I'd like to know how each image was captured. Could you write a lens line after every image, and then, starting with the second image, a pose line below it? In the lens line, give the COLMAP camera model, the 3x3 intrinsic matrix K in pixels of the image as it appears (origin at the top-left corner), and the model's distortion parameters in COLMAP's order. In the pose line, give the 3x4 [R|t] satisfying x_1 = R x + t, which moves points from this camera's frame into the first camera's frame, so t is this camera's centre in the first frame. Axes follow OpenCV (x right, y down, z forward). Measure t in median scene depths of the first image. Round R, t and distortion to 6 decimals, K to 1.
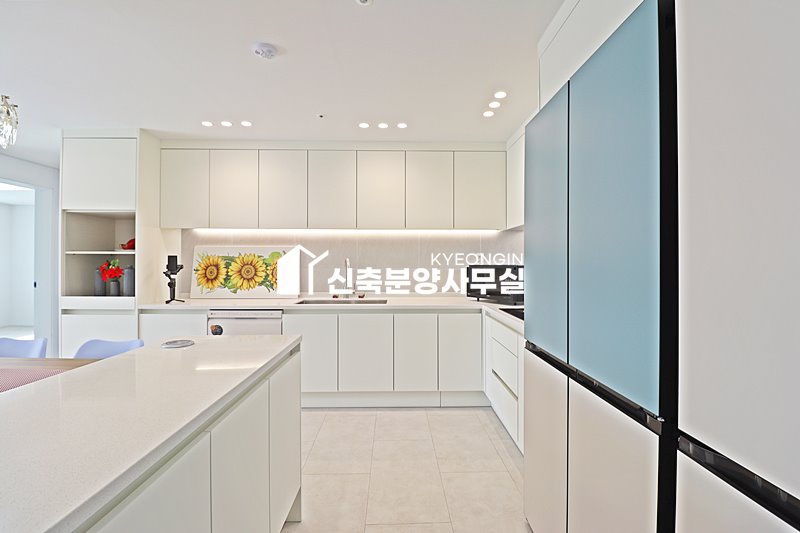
lens RADIAL K [[369.3, 0, 407.6], [0, 369.3, 261.1], [0, 0, 1]] dist [-0.009319, -0.007148]
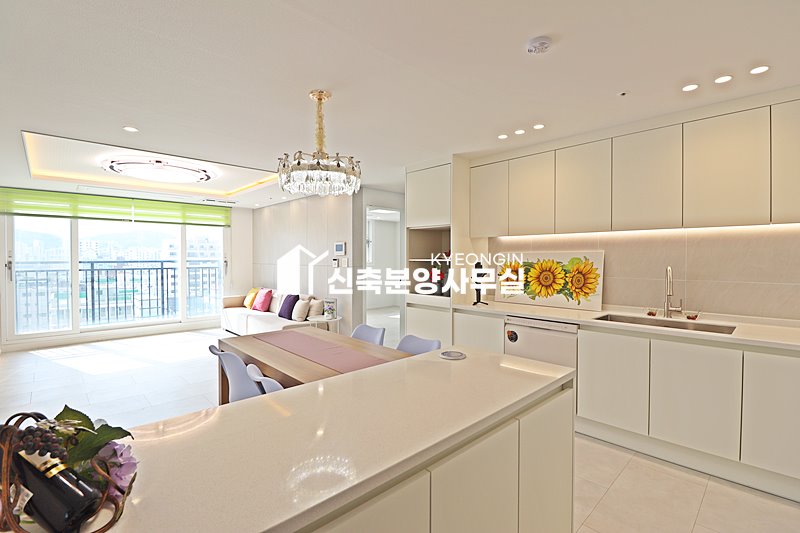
lens RADIAL K [[369.3, 0, 403.3], [0, 369.3, 262.5], [0, 0, 1]] dist [-0.009319, -0.007148]
pose [[0.669388, 0.007512, -0.742875, 0.038692], [0.002767, 0.999917, 0.012605, -0.029505], [0.742908, -0.010493, 0.669312, 0.083172]]
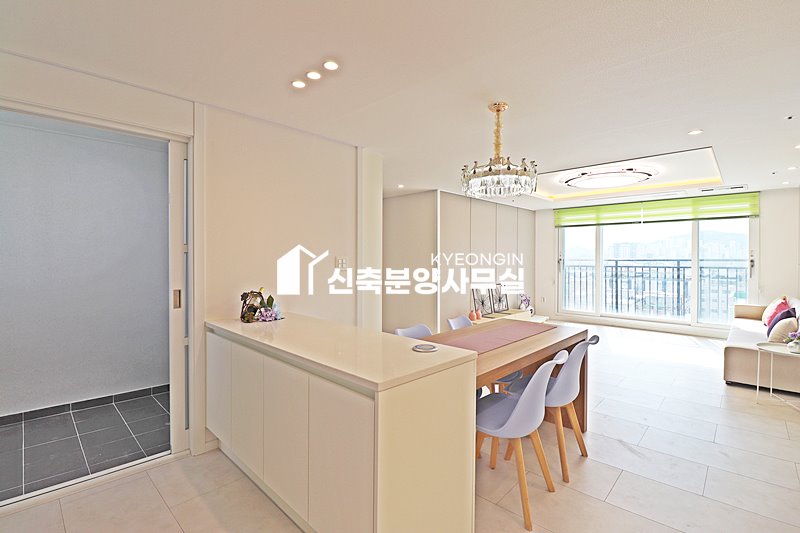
lens RADIAL K [[369.3, 0, 400.7], [0, 369.3, 261.0], [0, 0, 1]] dist [-0.009319, -0.007148]
pose [[-0.714683, 0.002938, -0.699442, 0.084298], [-0.001803, 0.999980, 0.006042, -0.020965], [0.699446, 0.005580, -0.714663, 0.621184]]
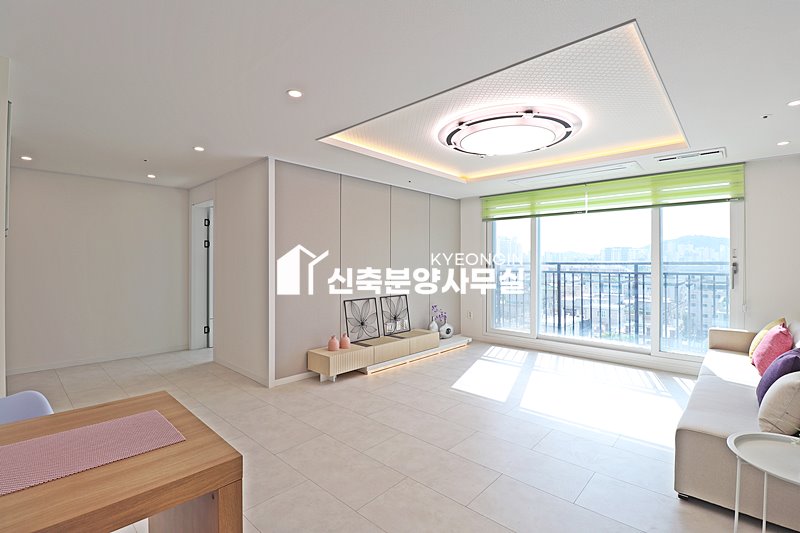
lens RADIAL K [[369.3, 0, 402.5], [0, 369.3, 261.6], [0, 0, 1]] dist [-0.009319, -0.007148]
pose [[-0.702186, -0.004009, -0.711982, -0.485880], [-0.002232, 0.999992, -0.003429, -0.017604], [0.711990, -0.000819, -0.702189, 0.618528]]
